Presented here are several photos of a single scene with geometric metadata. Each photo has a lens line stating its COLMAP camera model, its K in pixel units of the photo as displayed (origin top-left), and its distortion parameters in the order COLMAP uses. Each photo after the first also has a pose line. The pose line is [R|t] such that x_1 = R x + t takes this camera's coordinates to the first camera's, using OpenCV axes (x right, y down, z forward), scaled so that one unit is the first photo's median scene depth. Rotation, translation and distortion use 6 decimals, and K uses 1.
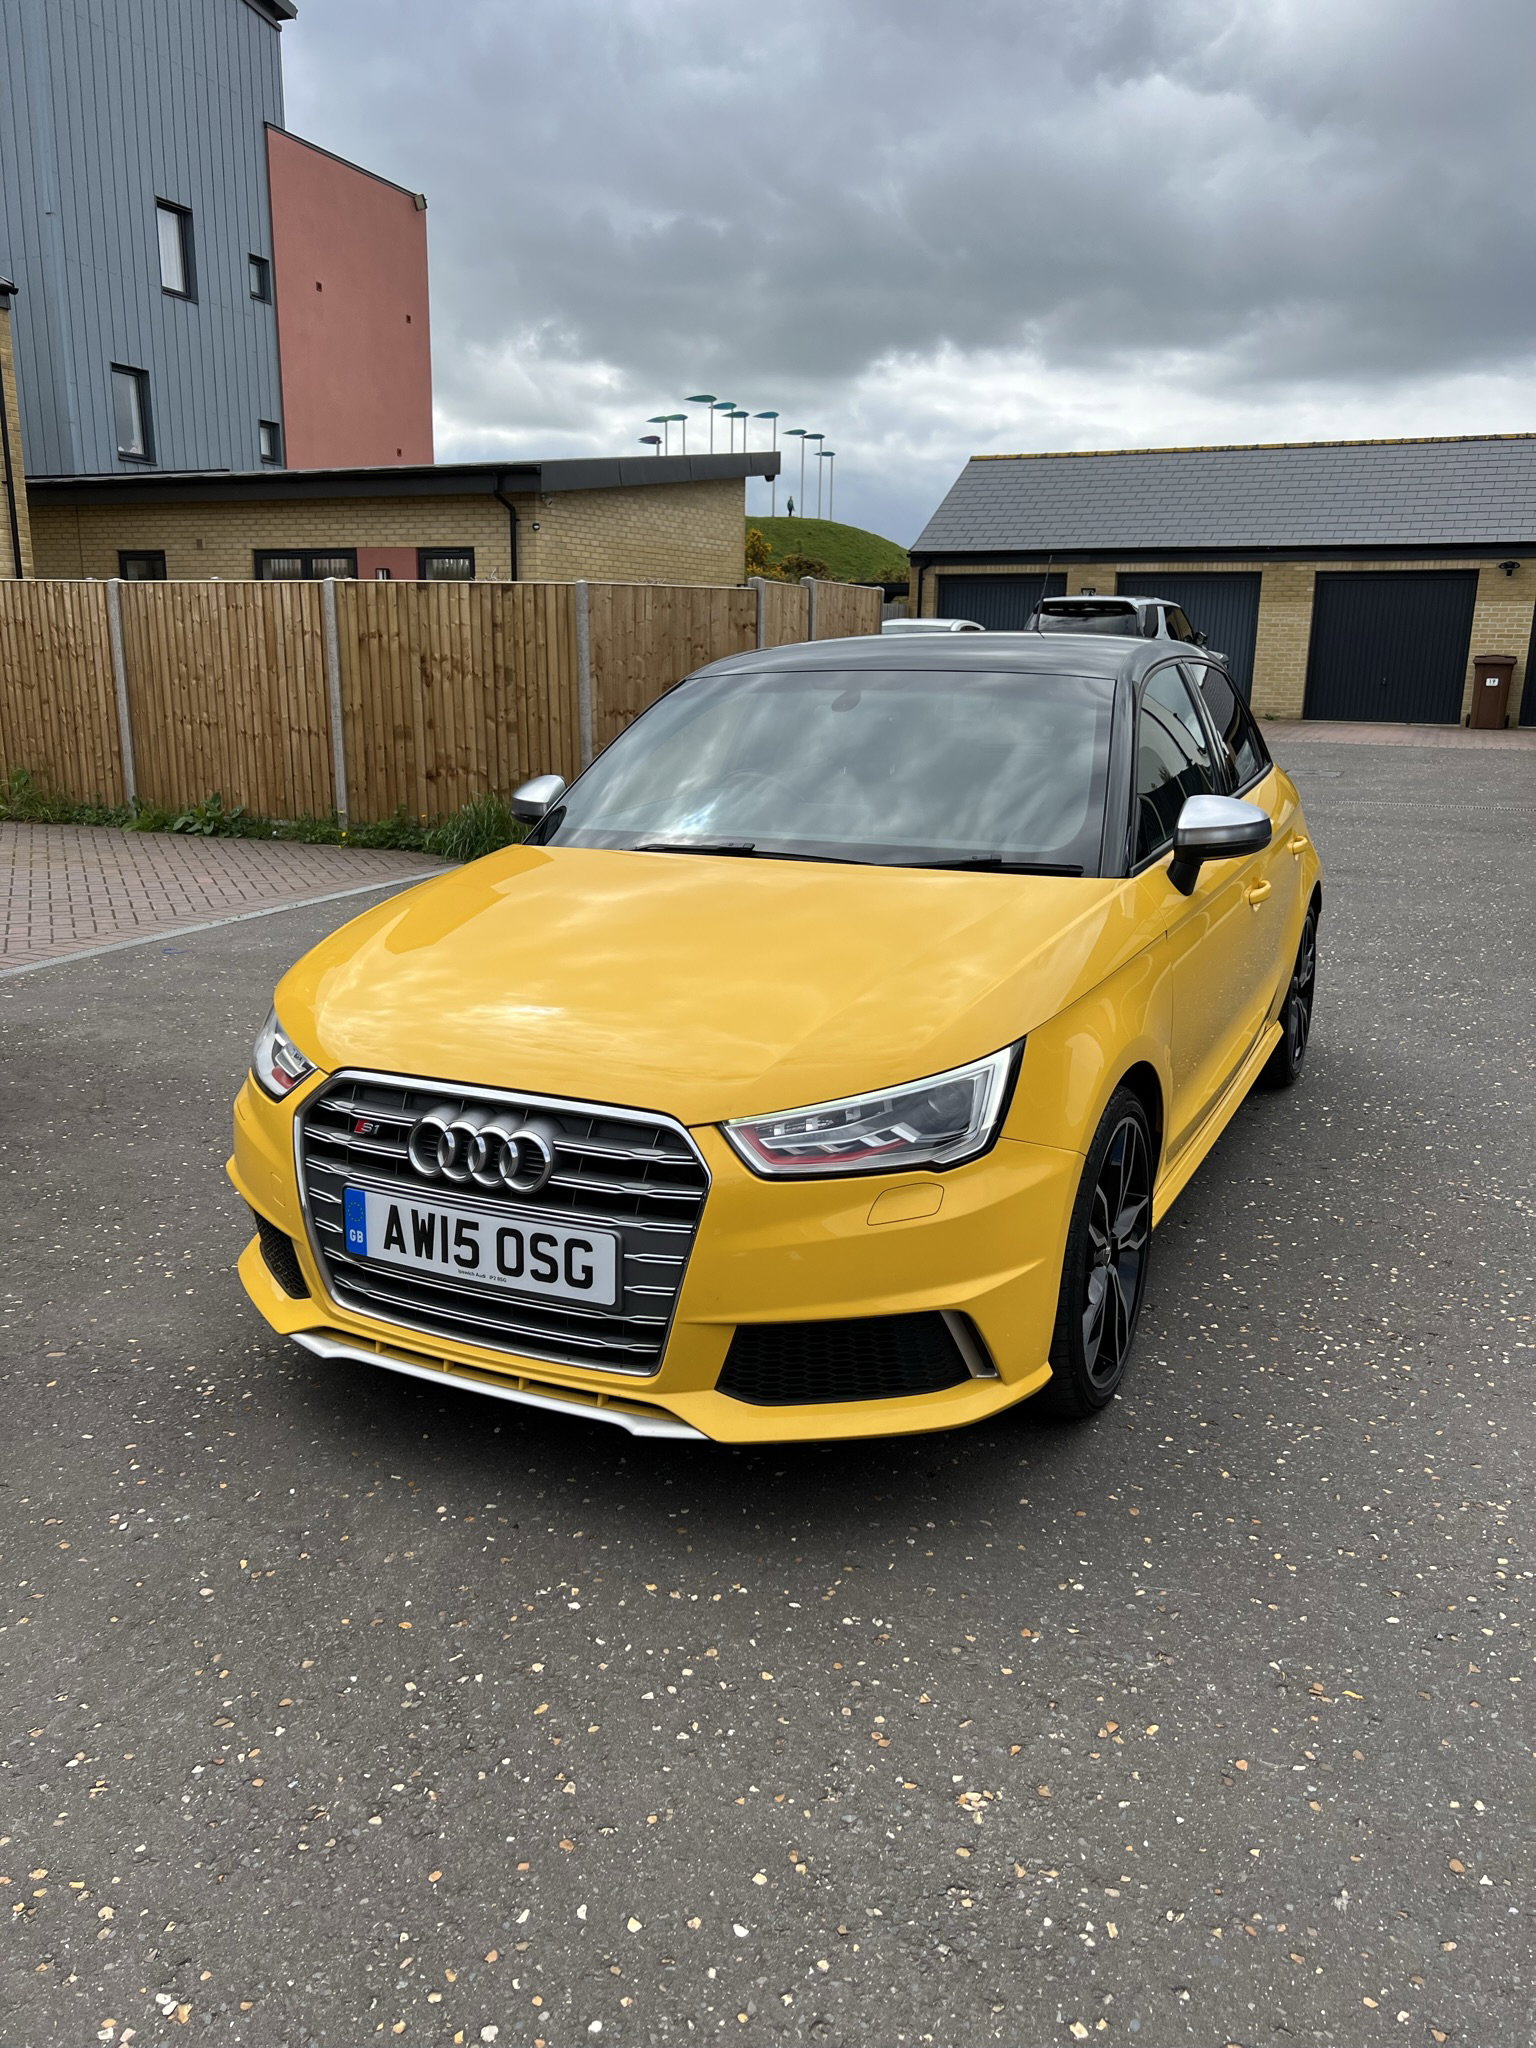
lens RADIAL K [[1533.5, 0, 764.0], [0, 1533.5, 1014.7], [0, 0, 1]] dist [0.047543, -0.062014]
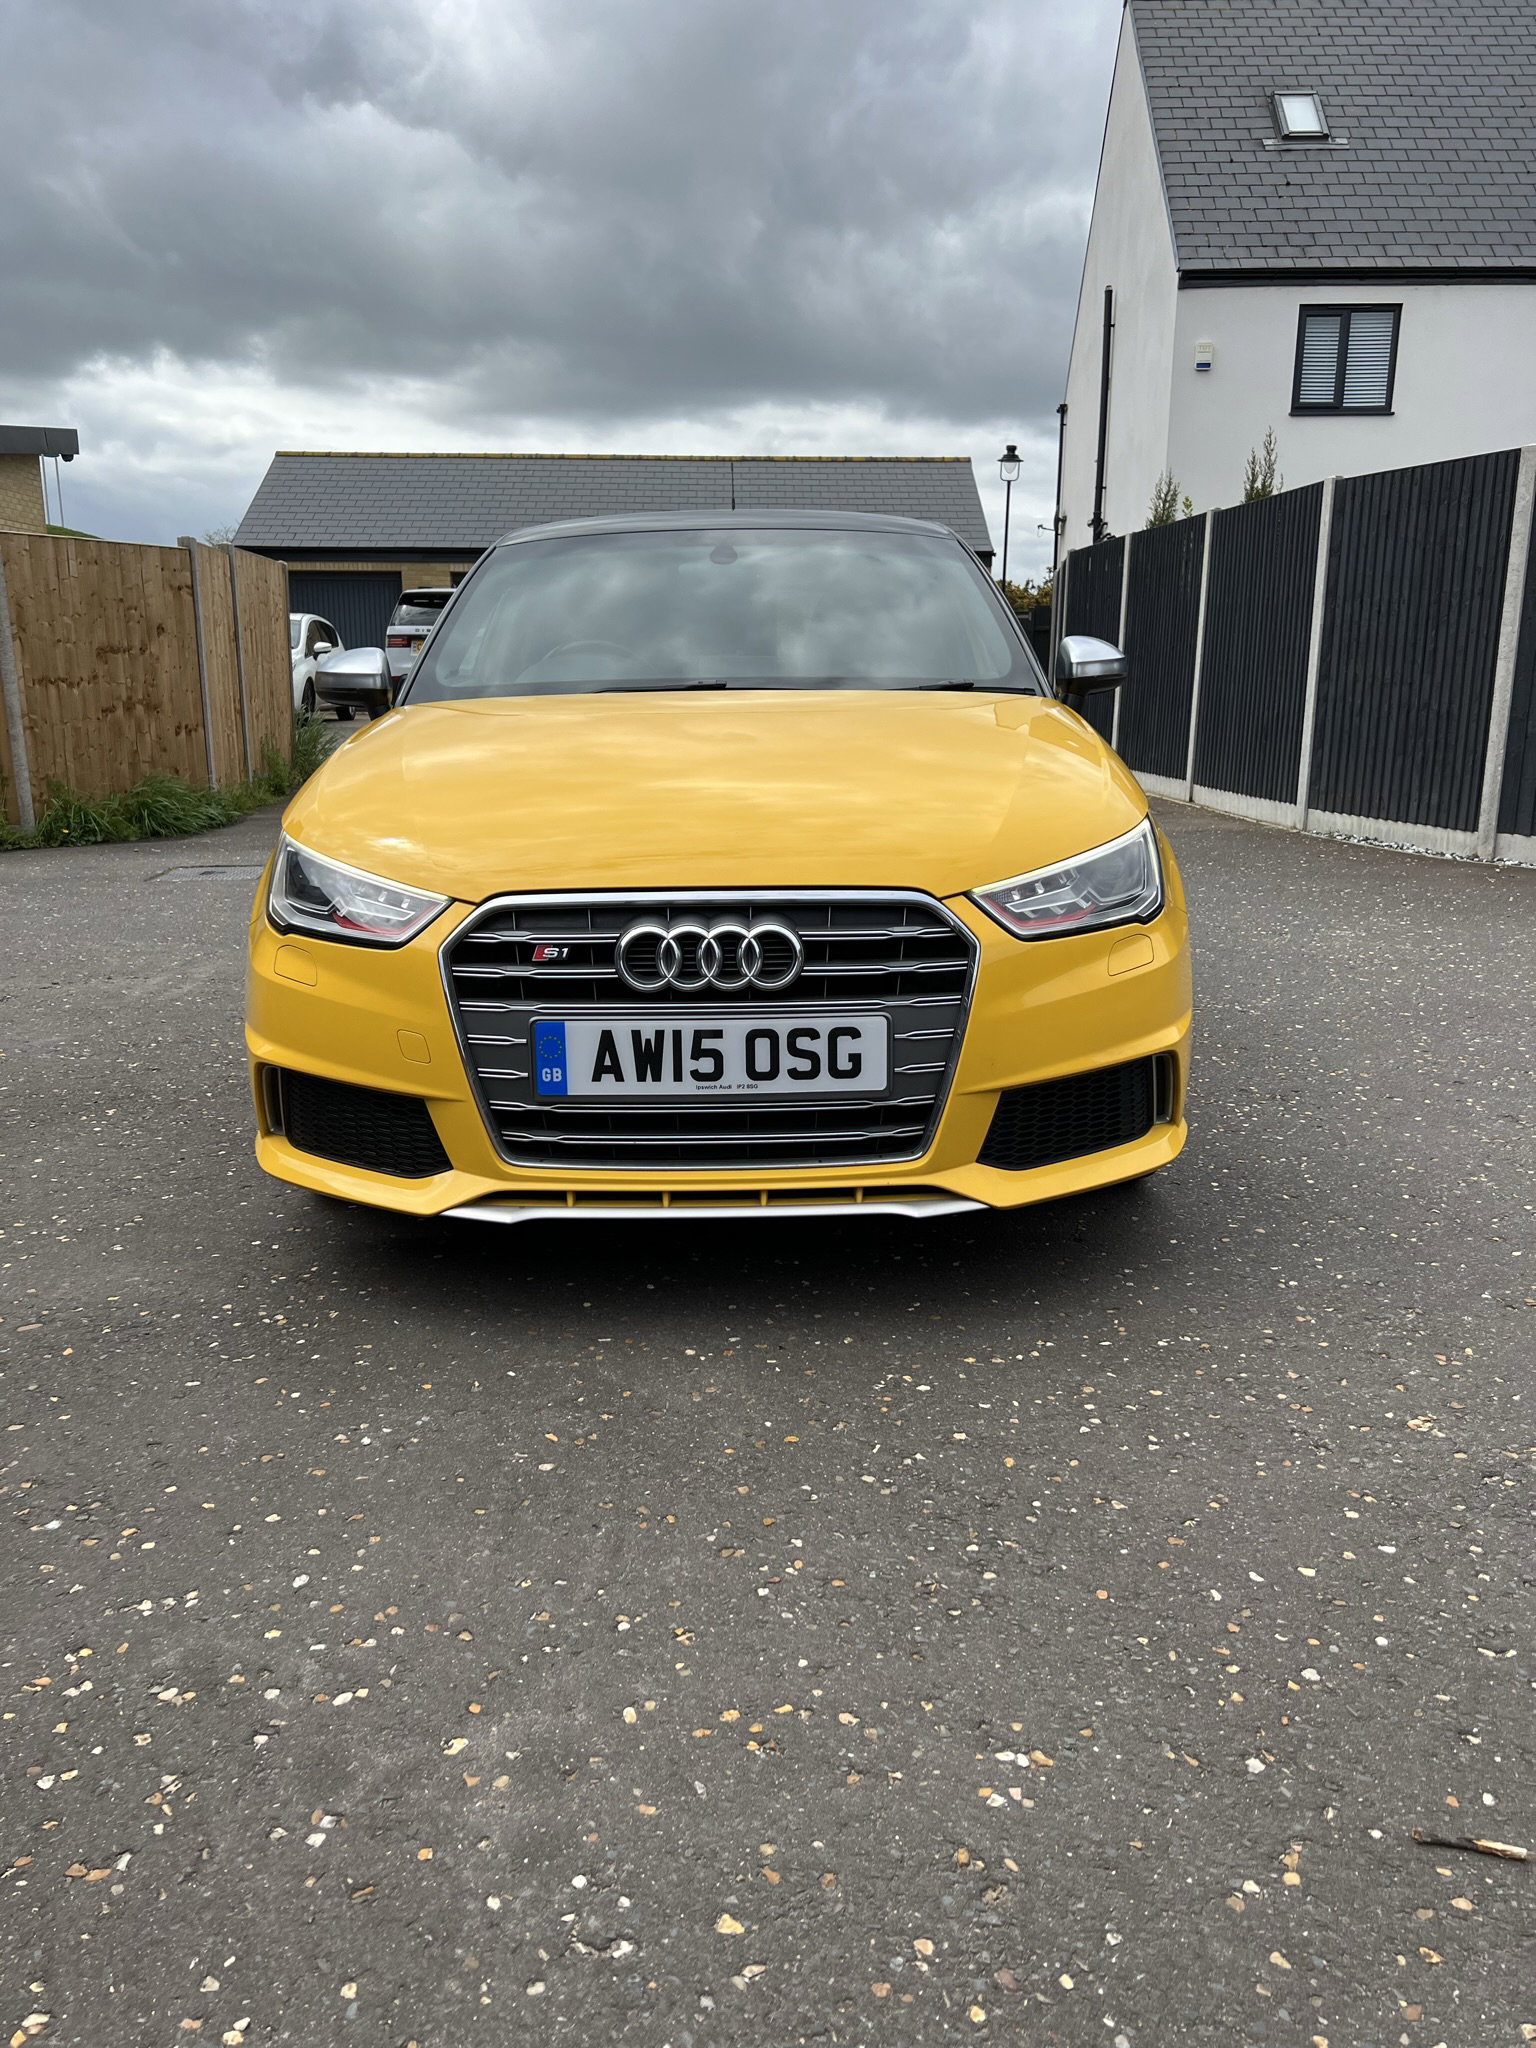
lens RADIAL K [[1521.0, 0, 781.0], [0, 1521.0, 1008.0], [0, 0, 1]] dist [0.057213, -0.068044]
pose [[0.897638, -0.105673, 0.427878, -0.542398], [0.110420, 0.993789, 0.013788, 0.112546], [-0.426678, 0.034870, 0.903731, 0.149025]]
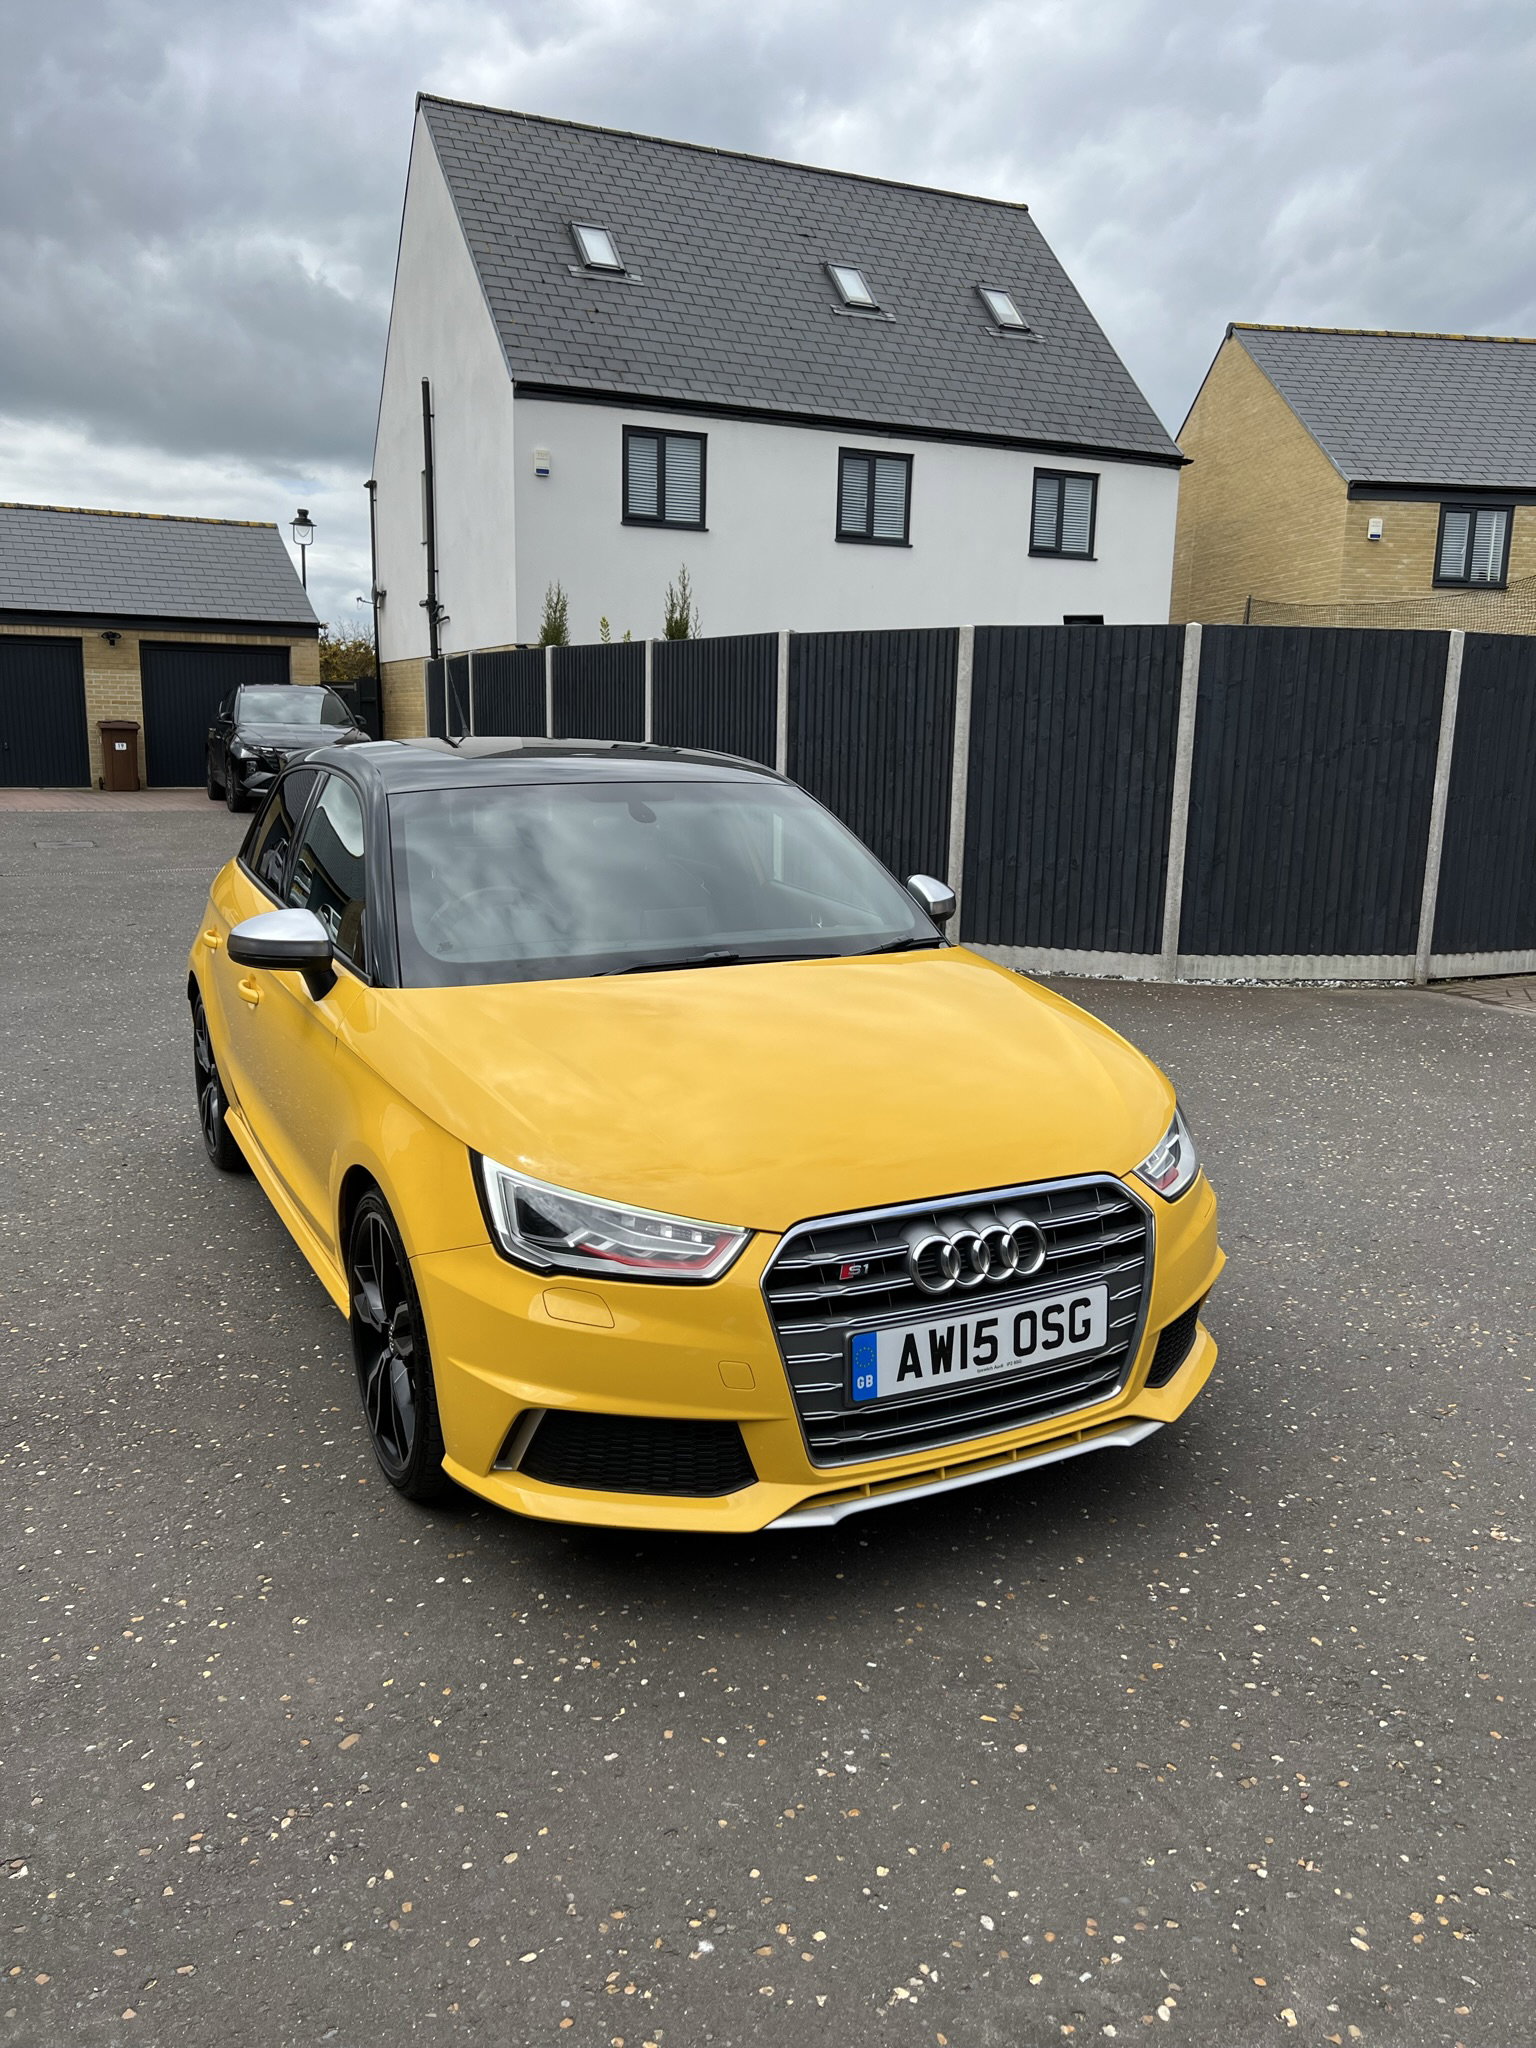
lens RADIAL K [[1497.7, 0, 800.0], [0, 1497.7, 1026.5], [0, 0, 1]] dist [0.038344, -0.057128]
pose [[0.599719, -0.152258, 0.785592, -1.050286], [0.171288, 0.983402, 0.059835, -0.149287], [-0.781664, 0.098678, 0.615845, 0.439172]]
